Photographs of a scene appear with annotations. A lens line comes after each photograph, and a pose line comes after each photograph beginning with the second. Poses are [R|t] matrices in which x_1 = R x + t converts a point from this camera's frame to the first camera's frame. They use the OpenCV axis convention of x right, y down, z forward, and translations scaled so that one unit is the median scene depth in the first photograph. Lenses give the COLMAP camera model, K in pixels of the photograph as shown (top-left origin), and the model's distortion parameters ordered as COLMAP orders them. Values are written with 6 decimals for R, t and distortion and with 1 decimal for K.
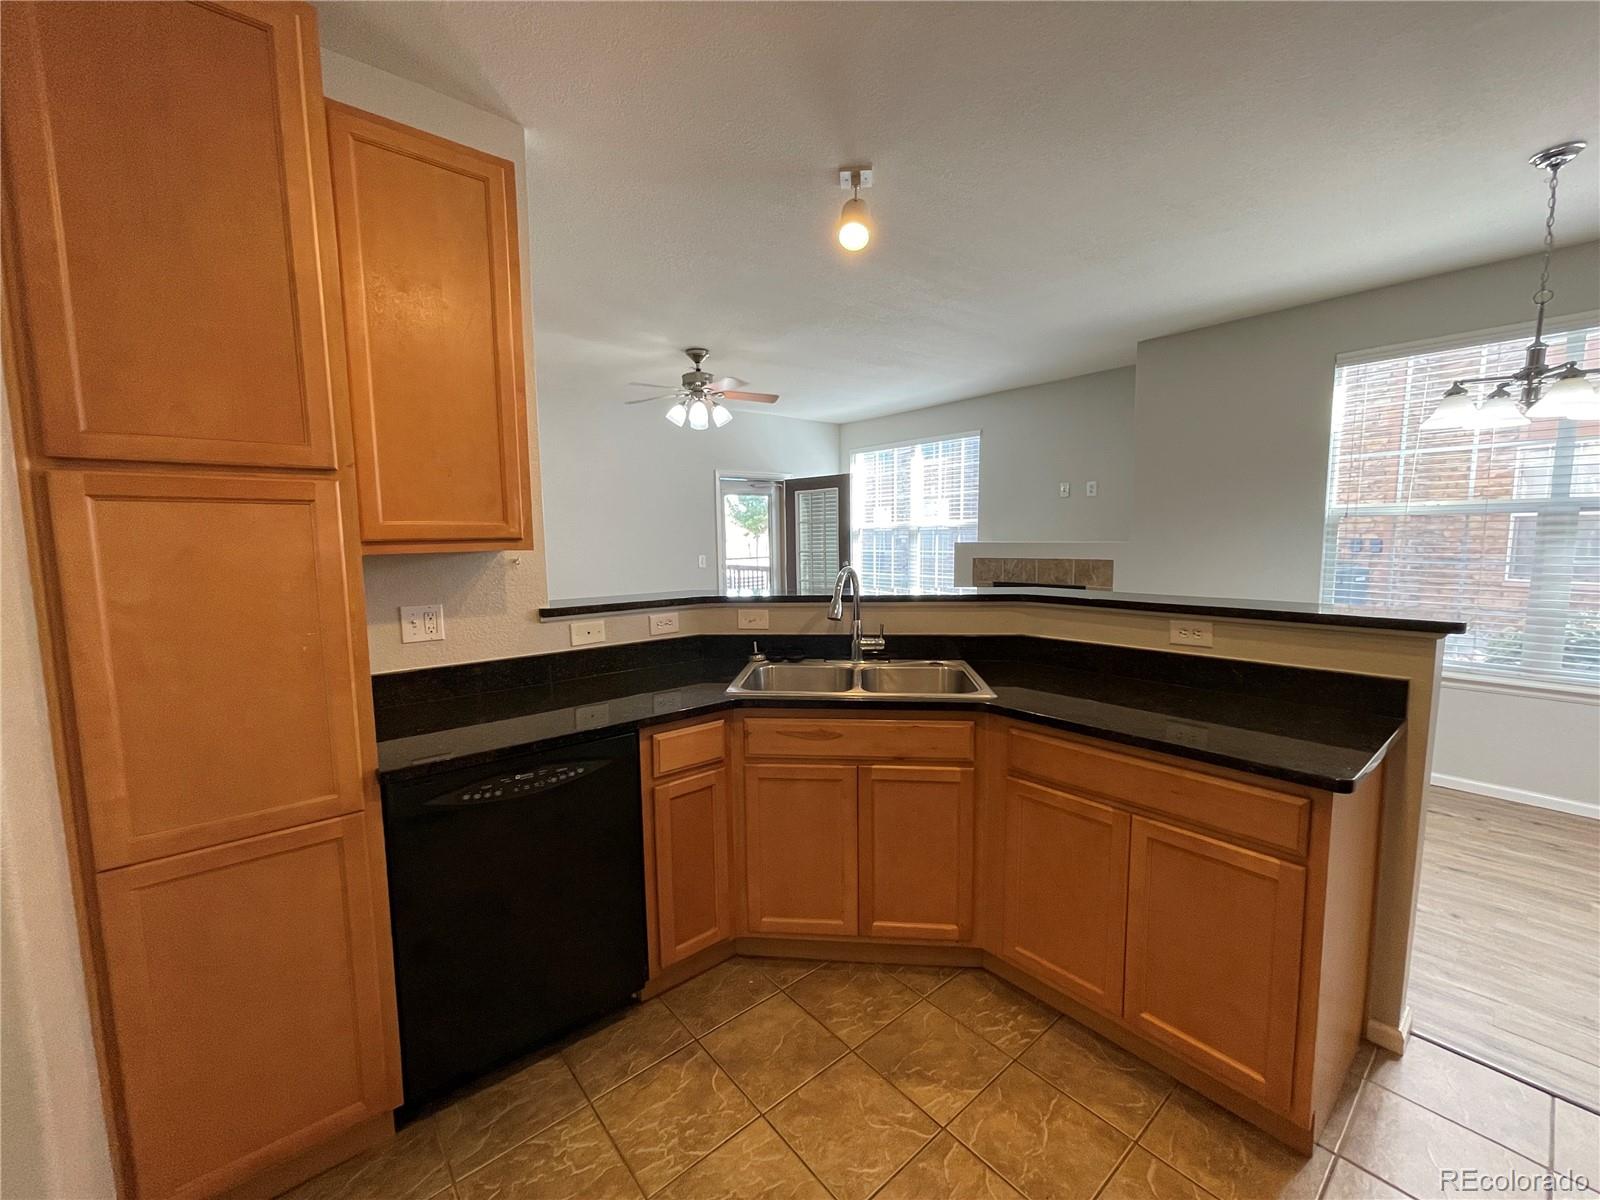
lens RADIAL K [[641.0, 0, 796.8], [0, 641.0, 603.6], [0, 0, 1]] dist [-0.004216, 0.000040]
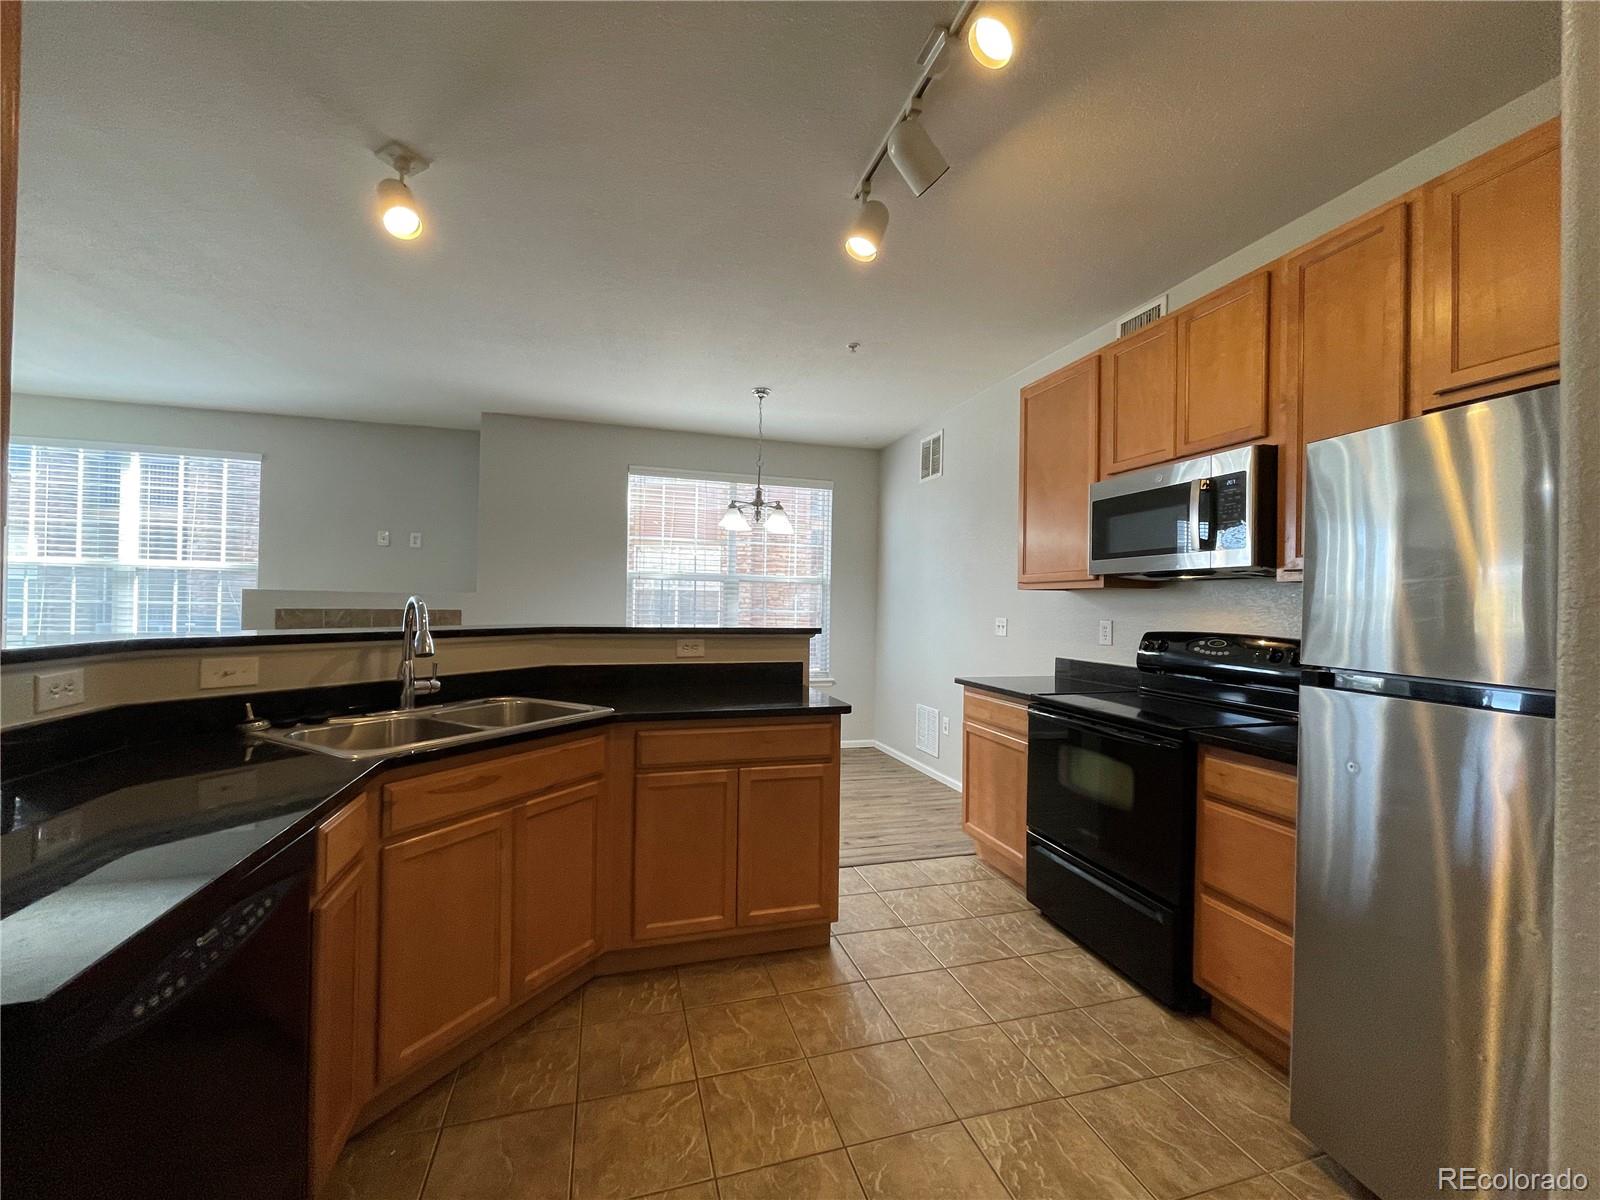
lens RADIAL K [[641.0, 0, 791.4], [0, 641.0, 601.1], [0, 0, 1]] dist [-0.004216, 0.000040]
pose [[0.397458, 0.025618, 0.917263, -0.556646], [0.073723, 0.995487, -0.059748, 0.041816], [-0.914654, 0.091371, 0.393775, 0.235037]]
